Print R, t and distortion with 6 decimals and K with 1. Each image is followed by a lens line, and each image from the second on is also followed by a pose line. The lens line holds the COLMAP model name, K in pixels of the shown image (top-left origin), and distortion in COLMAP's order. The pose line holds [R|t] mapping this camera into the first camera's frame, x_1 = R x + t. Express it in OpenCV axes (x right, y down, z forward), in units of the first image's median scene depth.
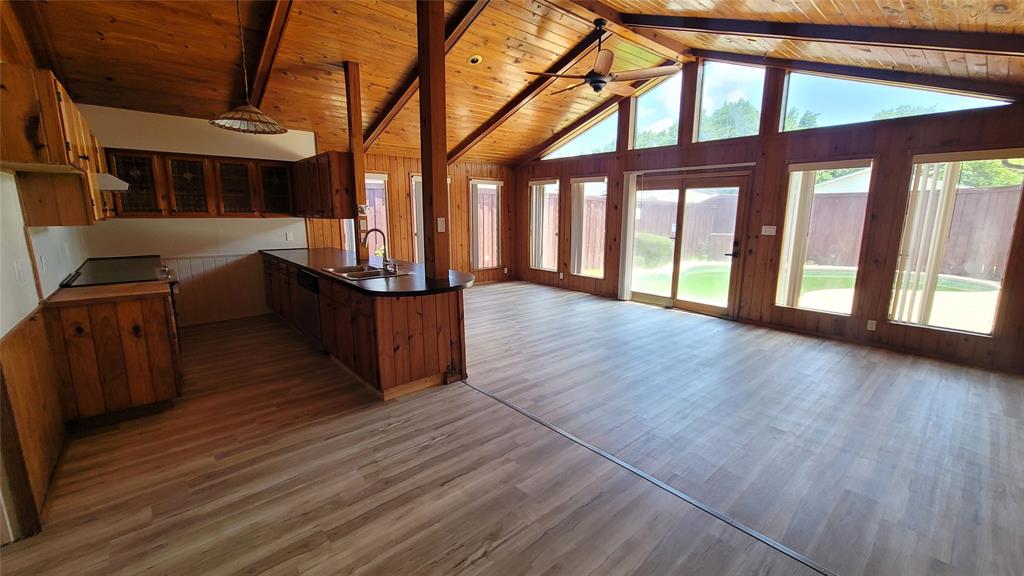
lens RADIAL K [[415.6, 0, 512.9], [0, 415.6, 288.2], [0, 0, 1]] dist [-0.003217, -0.000682]
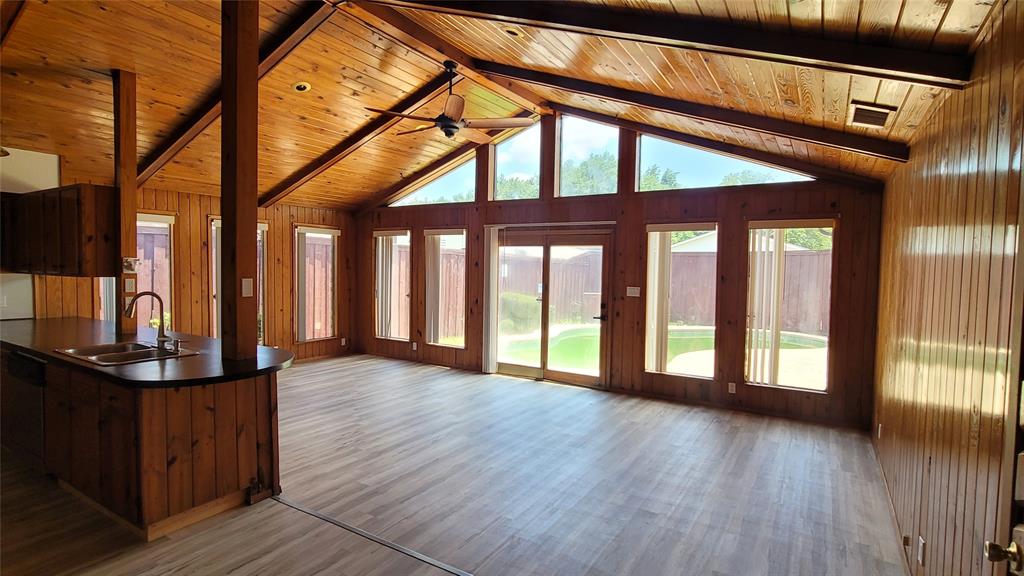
lens RADIAL K [[508.6, 0, 512.4], [0, 508.6, 286.5], [0, 0, 1]] dist [-0.002860, 0.000969]
pose [[0.956769, -0.000155, 0.290847, 0.016701], [0.040920, 0.990125, -0.134082, -0.006964], [-0.287954, 0.140188, 0.947328, -0.021072]]
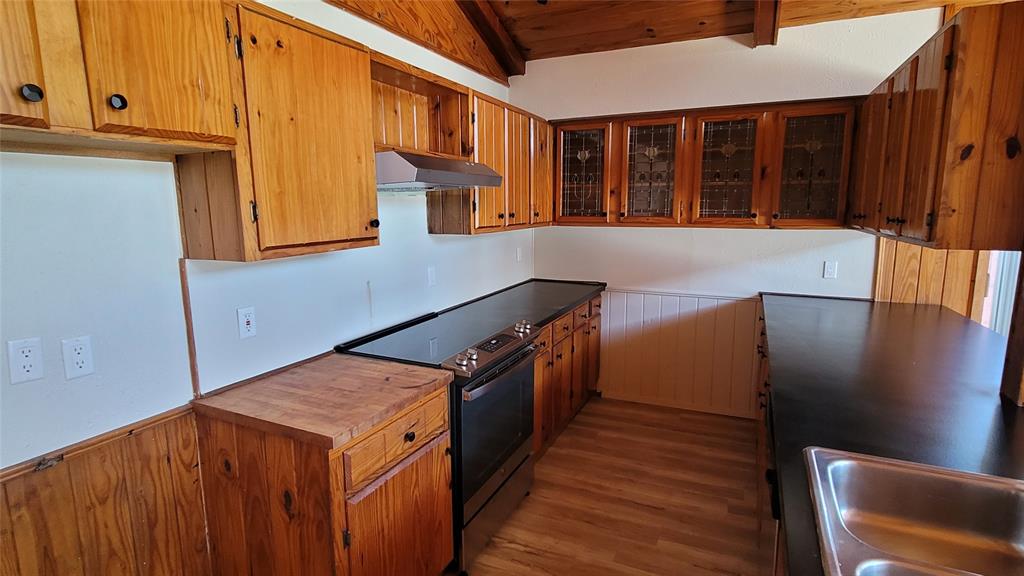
lens RADIAL K [[506.3, 0, 510.1], [0, 506.3, 283.0], [0, 0, 1]] dist [0.002909, 0.001112]
pose [[0.389170, 0.132936, -0.911523, -0.239507], [-0.156966, 0.984630, 0.076582, -0.136256], [0.907694, 0.113274, 0.404055, 0.648434]]
